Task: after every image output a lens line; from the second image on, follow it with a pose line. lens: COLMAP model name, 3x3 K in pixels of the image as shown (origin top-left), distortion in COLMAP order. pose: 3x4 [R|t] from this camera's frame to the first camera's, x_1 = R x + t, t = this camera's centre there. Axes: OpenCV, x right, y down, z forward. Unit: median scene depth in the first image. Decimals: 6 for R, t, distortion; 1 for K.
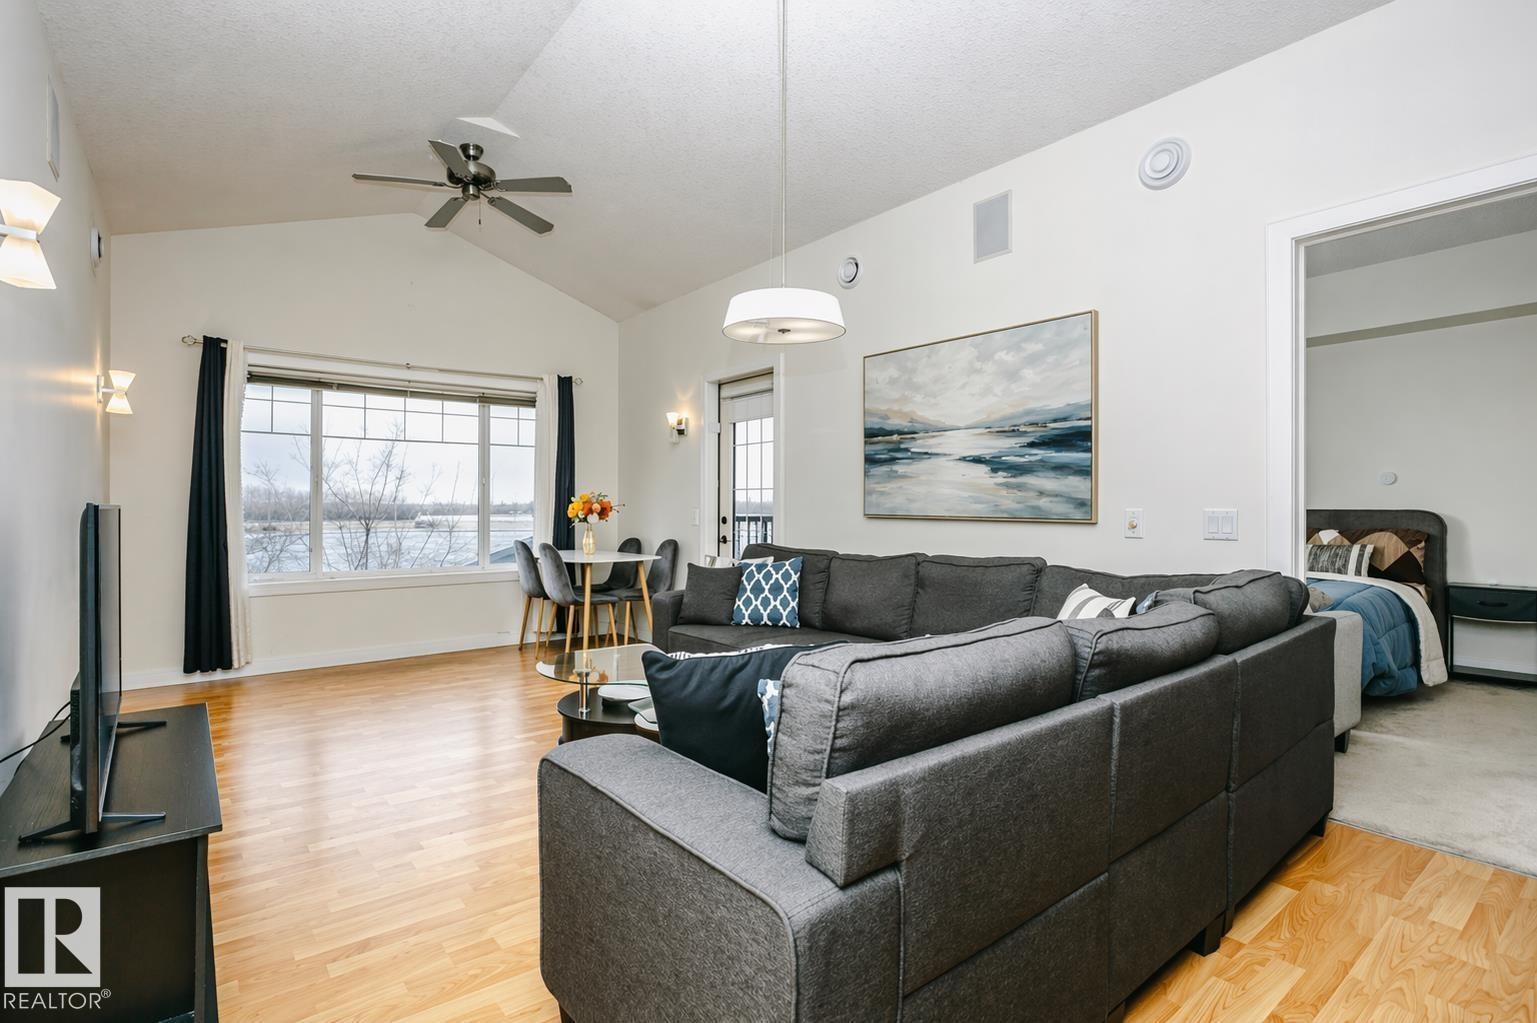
lens RADIAL K [[788.6, 0, 756.3], [0, 788.6, 511.6], [0, 0, 1]] dist [-0.013850, 0.009583]
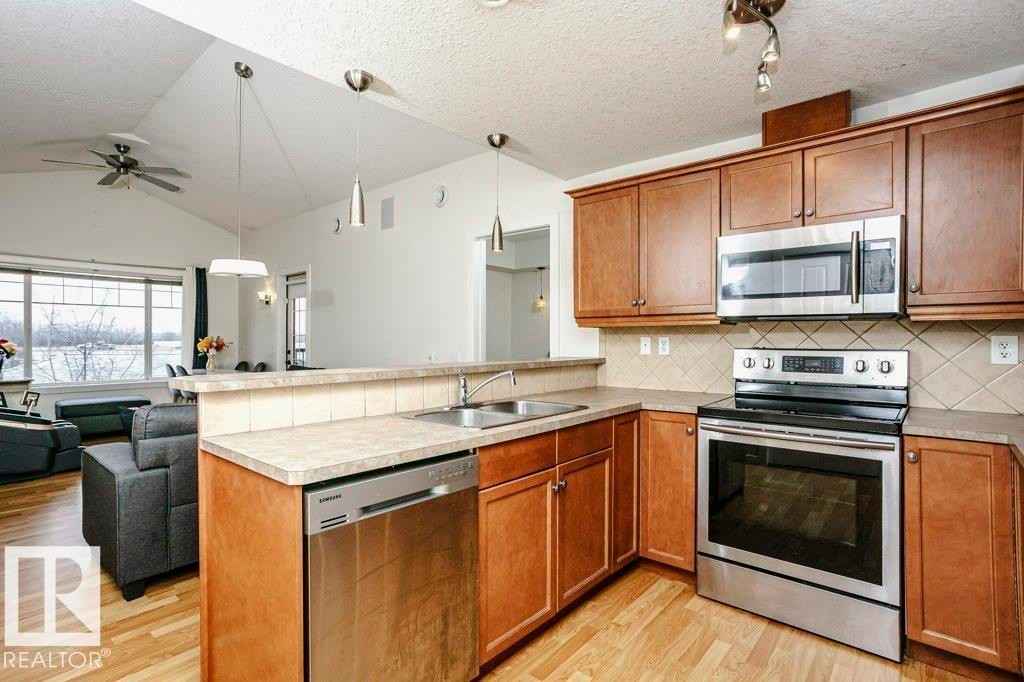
lens RADIAL K [[525.4, 0, 512.8], [0, 525.4, 337.7], [0, 0, 1]] dist [-0.013850, 0.009583]
pose [[0.982395, 0.004444, 0.186761, 0.238754], [-0.002677, 0.999949, -0.009713, -0.011678], [-0.186795, 0.009042, 0.982357, -0.276028]]
